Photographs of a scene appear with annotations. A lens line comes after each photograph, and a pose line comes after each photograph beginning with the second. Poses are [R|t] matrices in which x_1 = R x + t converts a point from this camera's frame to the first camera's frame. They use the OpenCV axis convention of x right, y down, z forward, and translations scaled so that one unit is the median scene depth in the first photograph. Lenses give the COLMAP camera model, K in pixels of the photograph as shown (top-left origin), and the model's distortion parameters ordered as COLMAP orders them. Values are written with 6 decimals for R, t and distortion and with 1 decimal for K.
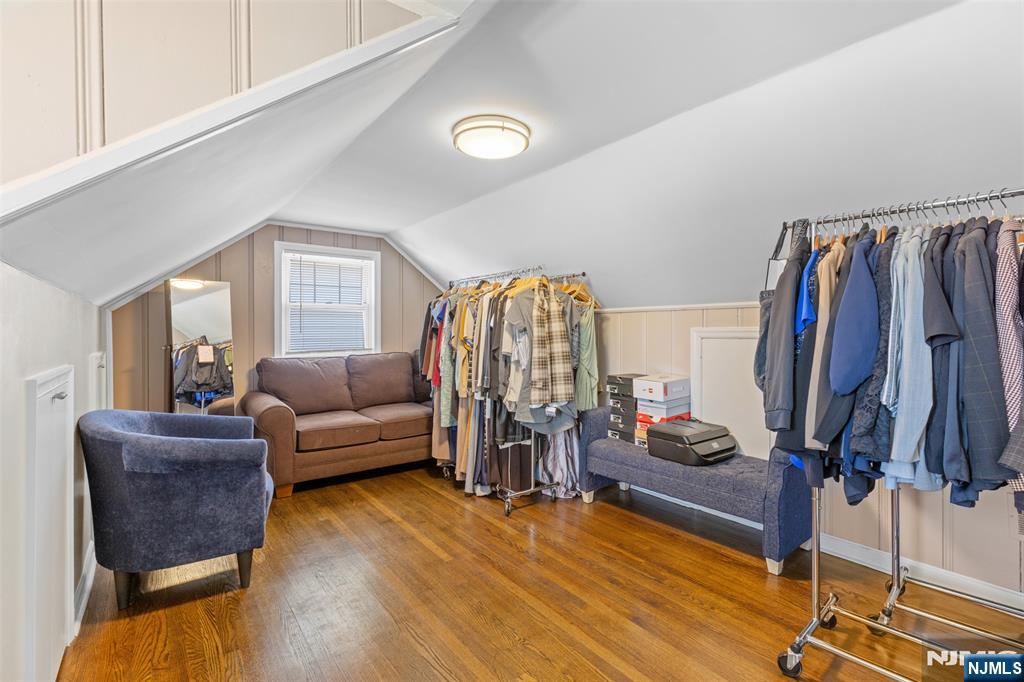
lens RADIAL K [[464.3, 0, 524.4], [0, 464.3, 337.4], [0, 0, 1]] dist [0.010993, -0.002170]
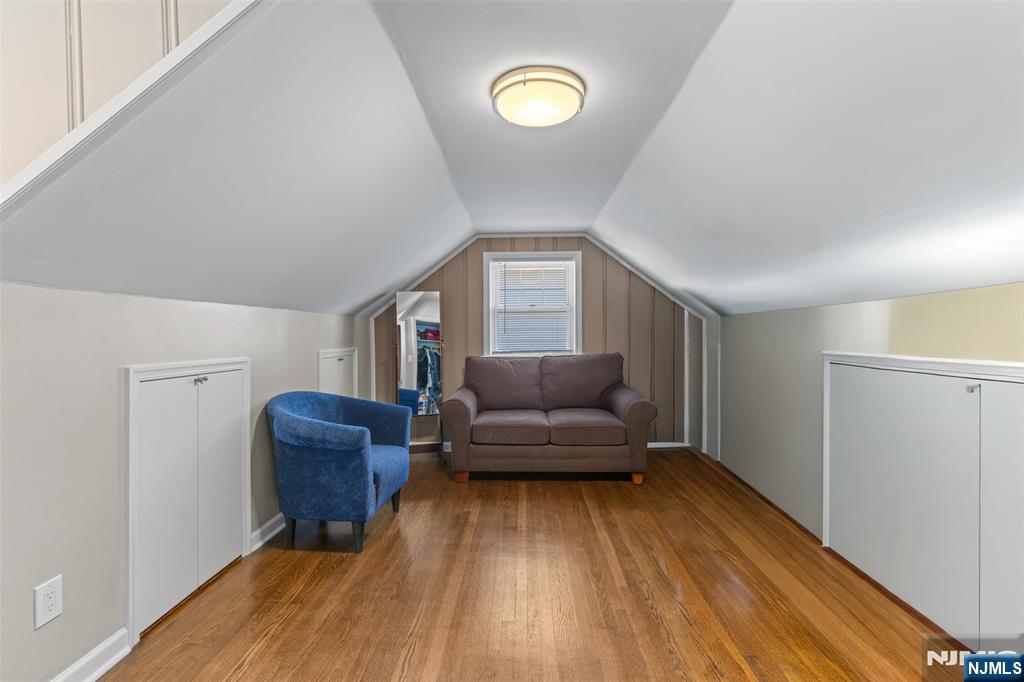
lens RADIAL K [[464.3, 0, 514.9], [0, 464.3, 339.4], [0, 0, 1]] dist [0.010993, -0.002170]
pose [[0.776384, 0.002257, -0.630256, 0.242470], [-0.000905, 0.999997, 0.002467, -0.000707], [0.630259, -0.001345, 0.776384, 0.189797]]
